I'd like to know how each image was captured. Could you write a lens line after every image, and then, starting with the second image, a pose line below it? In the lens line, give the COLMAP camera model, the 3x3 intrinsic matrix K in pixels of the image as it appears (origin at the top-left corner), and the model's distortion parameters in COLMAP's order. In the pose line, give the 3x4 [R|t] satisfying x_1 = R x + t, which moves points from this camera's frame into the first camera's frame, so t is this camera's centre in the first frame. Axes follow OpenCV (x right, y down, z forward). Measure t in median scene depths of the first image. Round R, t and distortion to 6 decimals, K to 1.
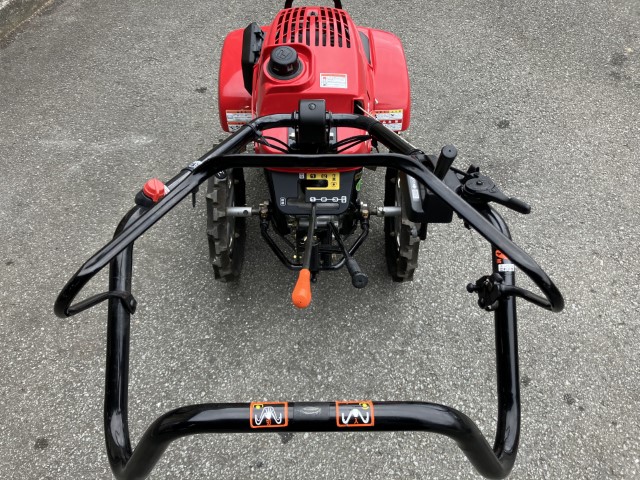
lens RADIAL K [[524.8, 0, 323.2], [0, 524.8, 249.3], [0, 0, 1]] dist [0.035000, -0.049836]
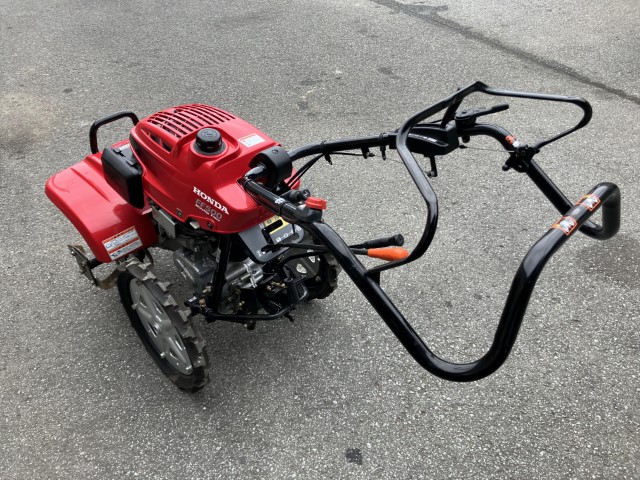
lens RADIAL K [[522.0, 0, 317.5], [0, 522.0, 239.4], [0, 0, 1]] dist [0.009348, -0.000880]
pose [[0.709513, -0.447258, 0.544566, -0.447936], [0.561729, 0.825569, -0.053825, 0.008775], [-0.425503, 0.344088, 0.836989, 0.019822]]
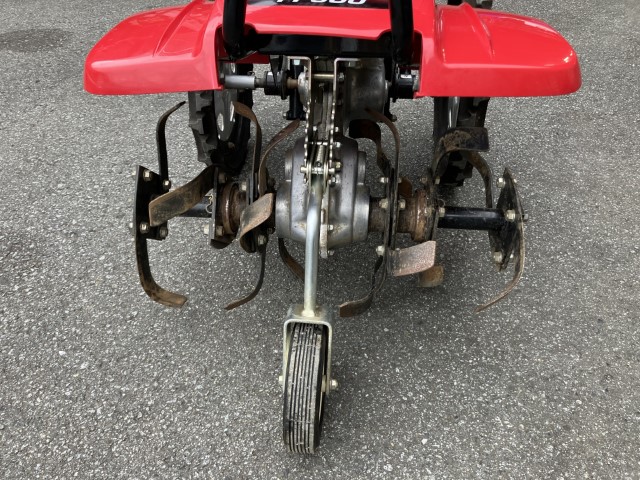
lens RADIAL K [[522.0, 0, 317.5], [0, 522.0, 239.4], [0, 0, 1]] dist [0.009348, -0.000880]
pose [[-0.994685, -0.061212, 0.082791, -0.059655], [0.083628, -0.011234, 0.996434, -0.850588], [-0.060064, 0.998062, 0.016293, 1.261495]]
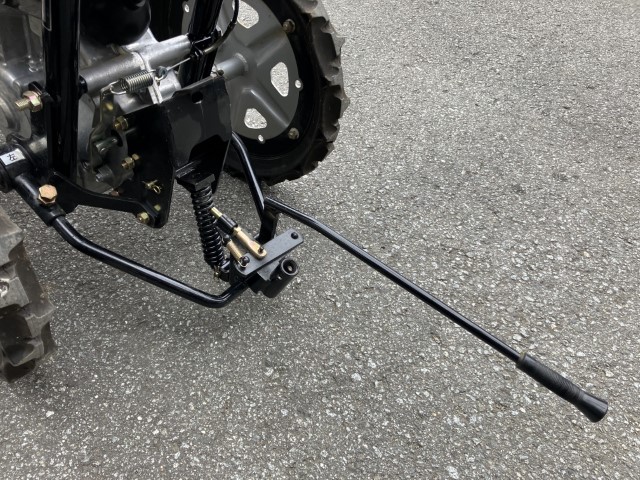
lens RADIAL K [[525.1, 0, 309.9], [0, 525.1, 248.7], [0, 0, 1]] dist [0.001403, -0.001368]
pose [[0.602701, -0.518080, 0.606914, -0.257827], [0.572438, 0.810596, 0.123485, 0.062090], [-0.555937, 0.272996, 0.785116, 0.597697]]
